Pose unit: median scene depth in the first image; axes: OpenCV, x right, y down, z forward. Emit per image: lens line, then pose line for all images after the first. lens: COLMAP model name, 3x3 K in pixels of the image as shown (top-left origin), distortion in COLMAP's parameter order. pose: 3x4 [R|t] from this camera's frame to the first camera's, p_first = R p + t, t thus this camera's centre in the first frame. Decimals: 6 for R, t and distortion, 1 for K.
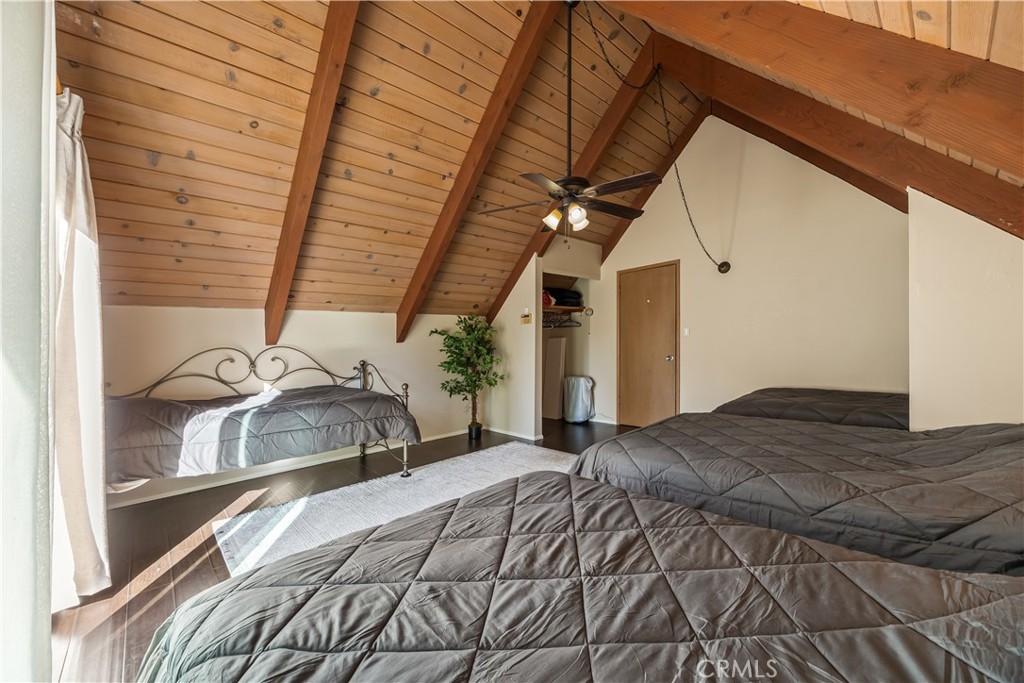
lens RADIAL K [[395.7, 0, 513.6], [0, 395.7, 338.2], [0, 0, 1]] dist [-0.005456, 0.000254]
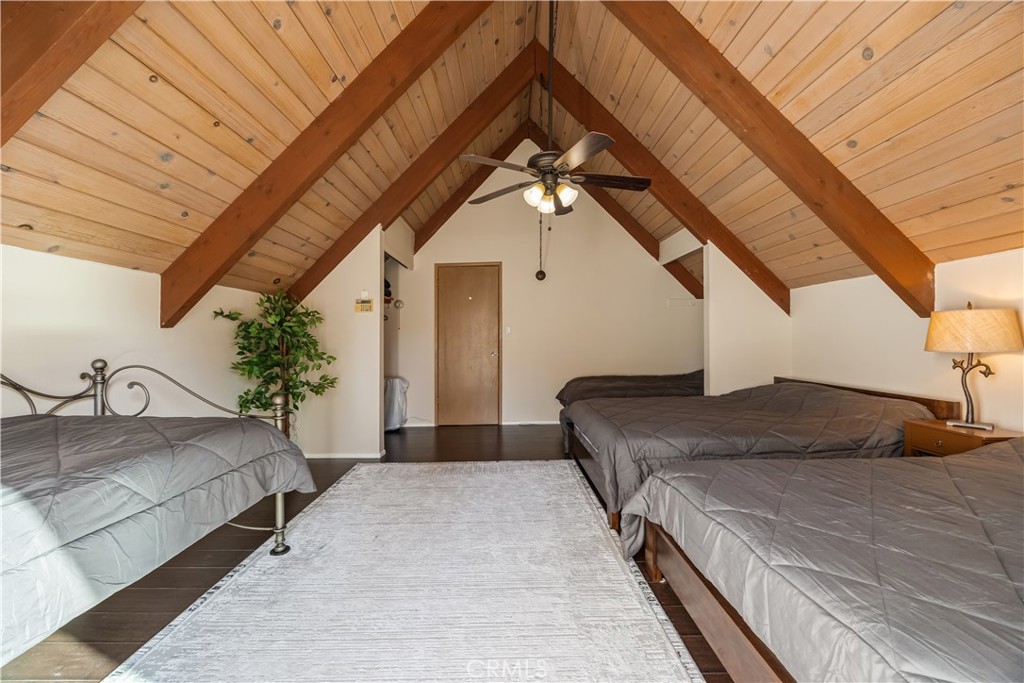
lens RADIAL K [[395.7, 0, 509.3], [0, 395.7, 343.1], [0, 0, 1]] dist [-0.005456, 0.000254]
pose [[0.682550, 0.016657, 0.730649, -0.358960], [-0.017694, 0.999824, -0.006264, 0.026914], [-0.730625, -0.008653, 0.682724, 0.266304]]
